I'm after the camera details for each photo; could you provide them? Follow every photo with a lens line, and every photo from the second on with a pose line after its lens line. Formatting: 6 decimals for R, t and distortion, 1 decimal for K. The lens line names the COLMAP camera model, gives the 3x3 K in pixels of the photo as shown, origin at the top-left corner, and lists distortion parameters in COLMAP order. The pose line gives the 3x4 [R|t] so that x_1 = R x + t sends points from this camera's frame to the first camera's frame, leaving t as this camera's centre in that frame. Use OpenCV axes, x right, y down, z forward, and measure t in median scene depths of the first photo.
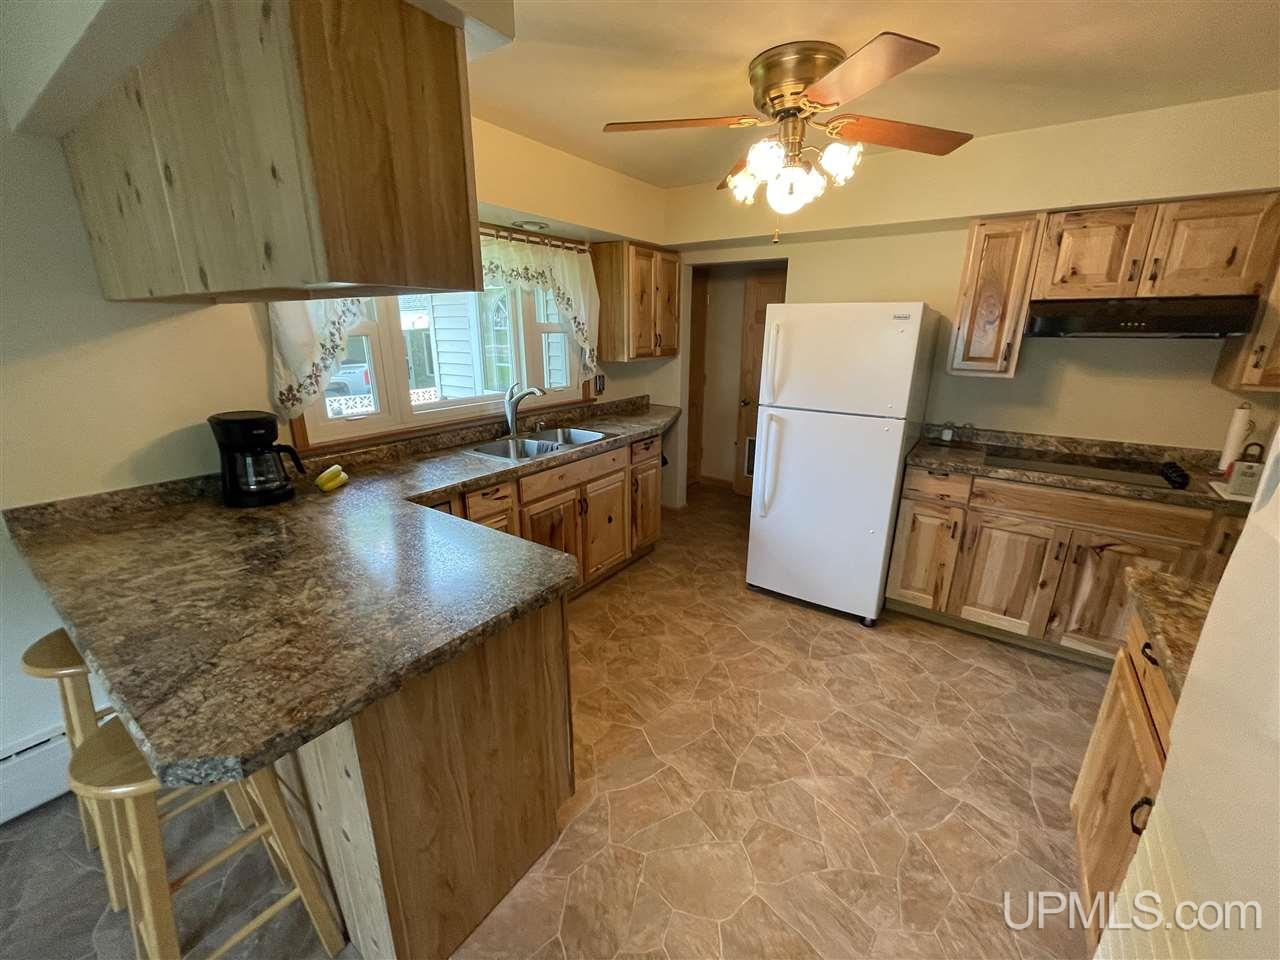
lens RADIAL K [[514.3, 0, 643.4], [0, 514.3, 477.7], [0, 0, 1]] dist [-0.006243, 0.000822]
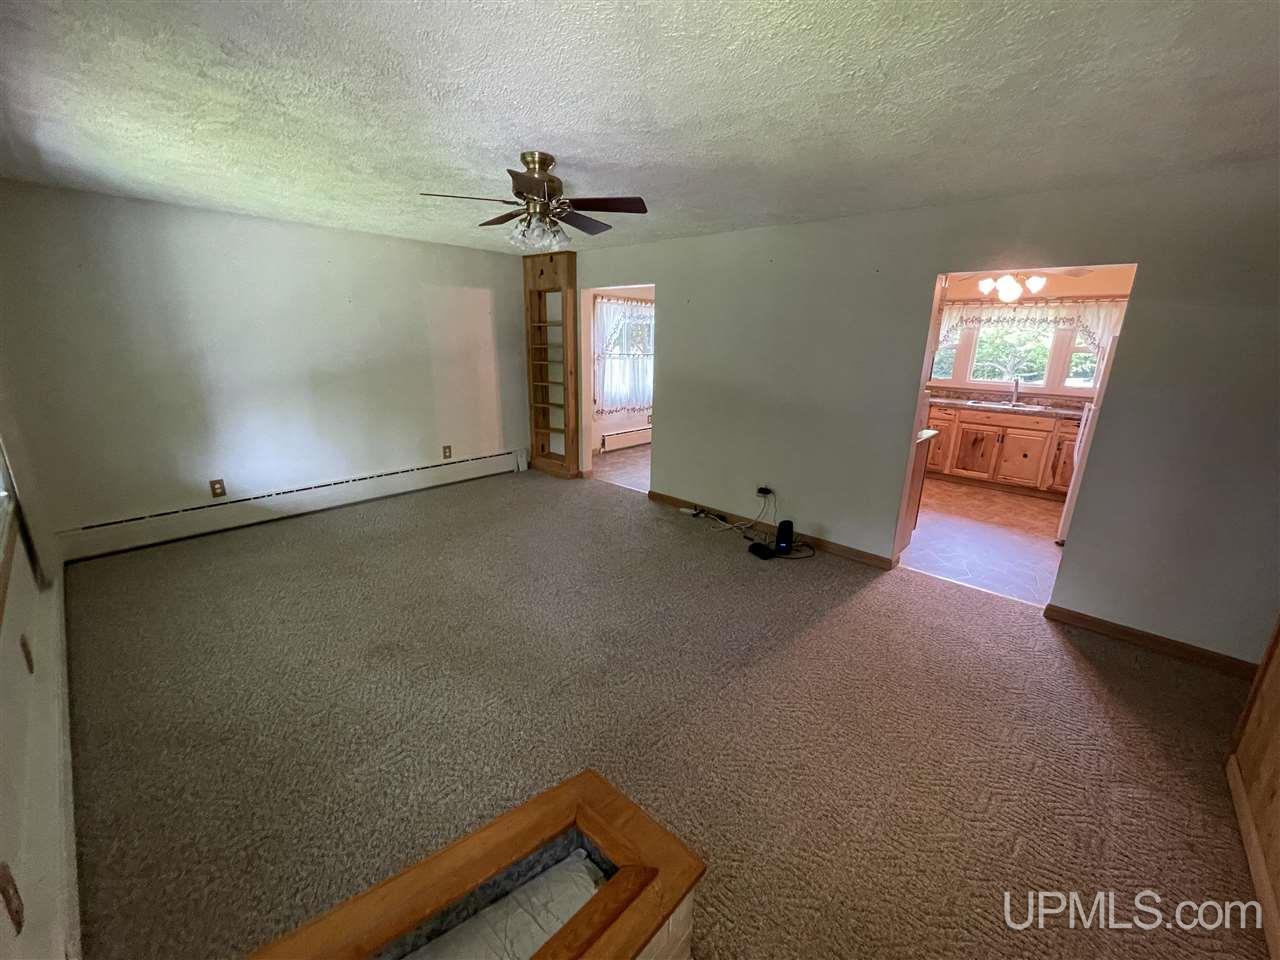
lens RADIAL K [[514.3, 0, 638.9], [0, 514.3, 482.6], [0, 0, 1]] dist [-0.006243, 0.000822]
pose [[-0.128775, 0.267617, -0.954881, 2.002346], [-0.299842, 0.907322, 0.294725, 0.047690], [0.945258, 0.324266, -0.036598, -0.185142]]
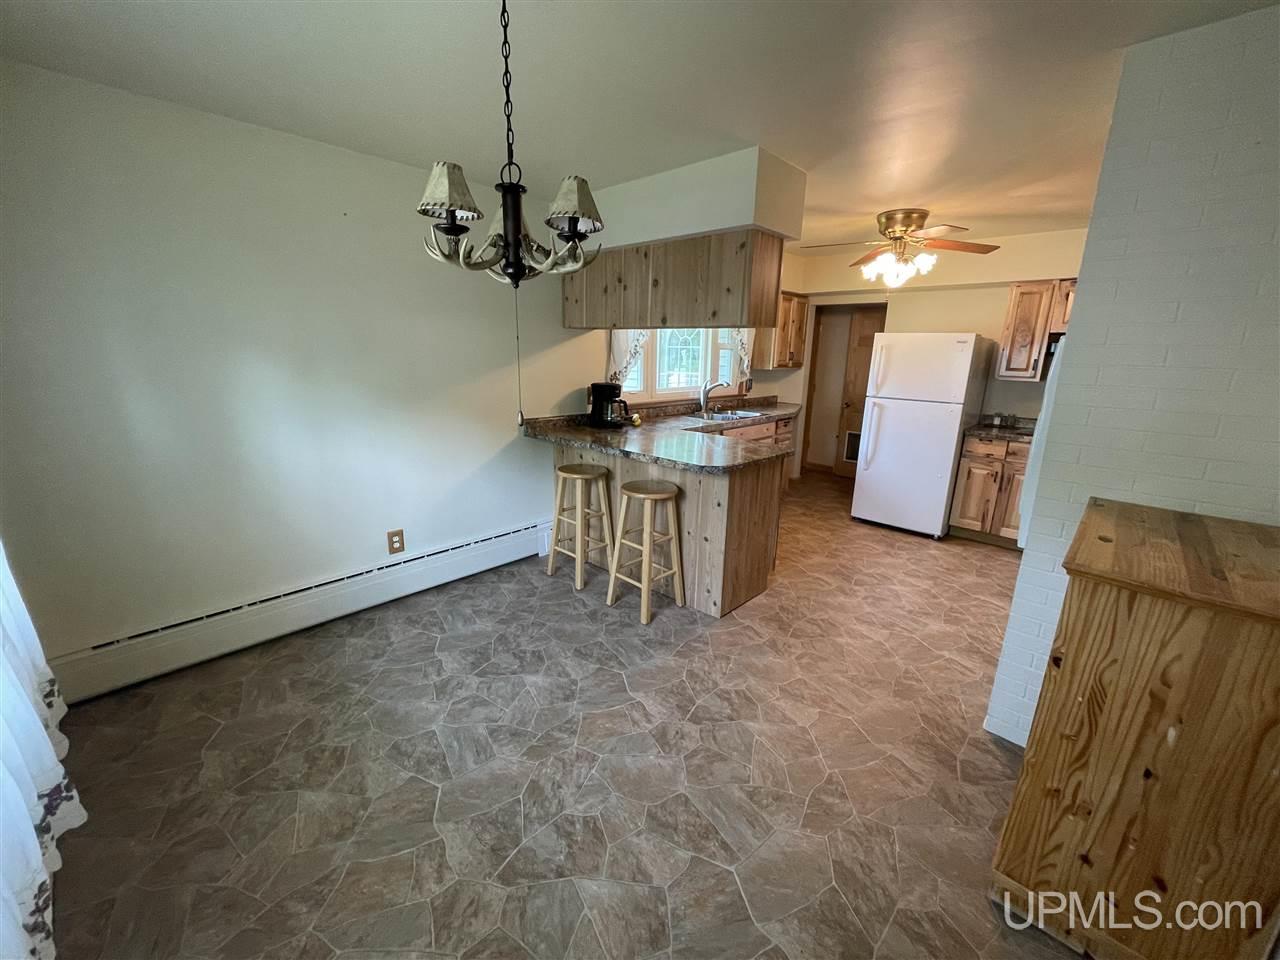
lens RADIAL K [[514.3, 0, 640.1], [0, 514.3, 477.2], [0, 0, 1]] dist [-0.006243, 0.000822]
pose [[0.989060, 0.050608, -0.138562, -0.233024], [-0.056726, 0.997565, -0.040566, 0.211333], [0.136172, 0.047982, 0.989523, -0.646218]]
